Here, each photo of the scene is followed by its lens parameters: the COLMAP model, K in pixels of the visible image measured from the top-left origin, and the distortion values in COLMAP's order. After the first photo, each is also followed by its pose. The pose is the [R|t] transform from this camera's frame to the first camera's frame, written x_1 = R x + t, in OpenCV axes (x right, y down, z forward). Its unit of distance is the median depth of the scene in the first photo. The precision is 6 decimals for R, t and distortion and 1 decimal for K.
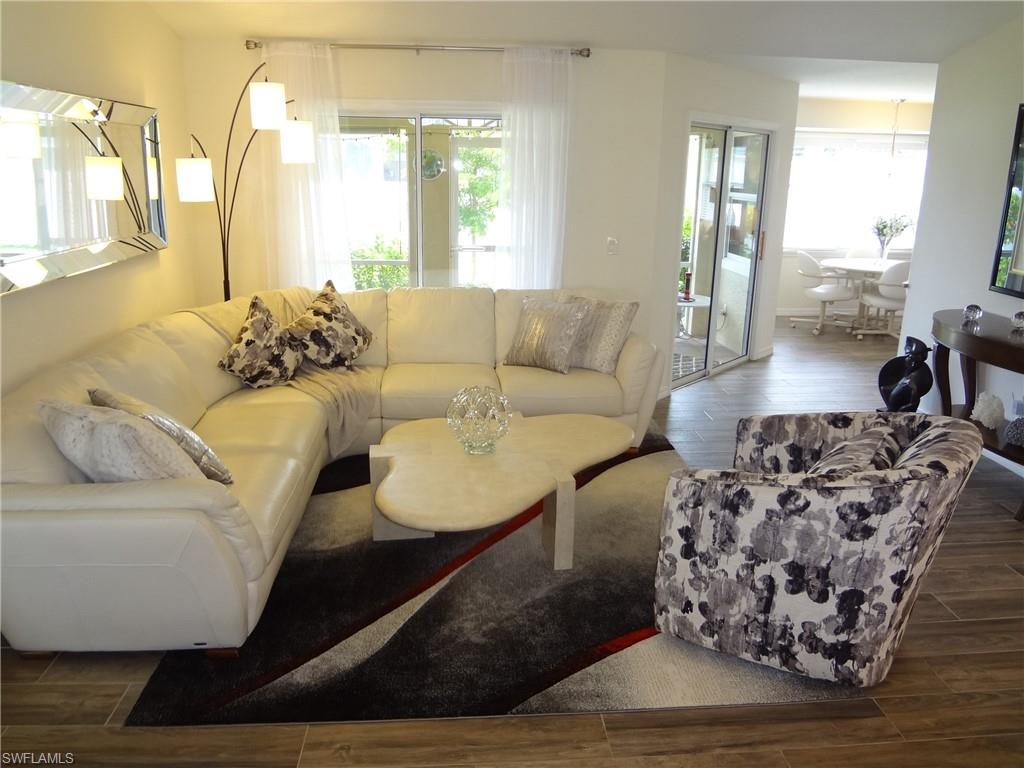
lens RADIAL K [[759.9, 0, 514.8], [0, 759.9, 380.4], [0, 0, 1]] dist [-0.057846, 0.020389]
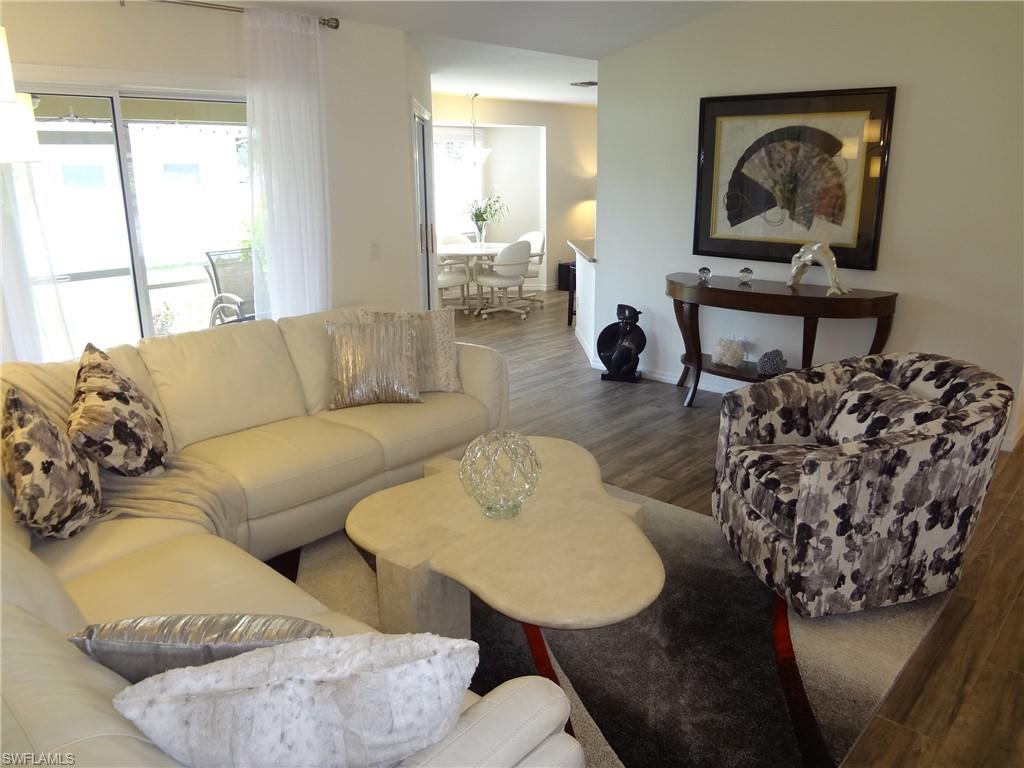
lens RADIAL K [[759.9, 0, 514.3], [0, 759.9, 379.4], [0, 0, 1]] dist [-0.057846, 0.020389]
pose [[0.731364, -0.204186, 0.650703, -0.700466], [0.204913, 0.975833, 0.075895, -0.133472], [-0.650475, 0.077831, 0.755530, 0.503670]]
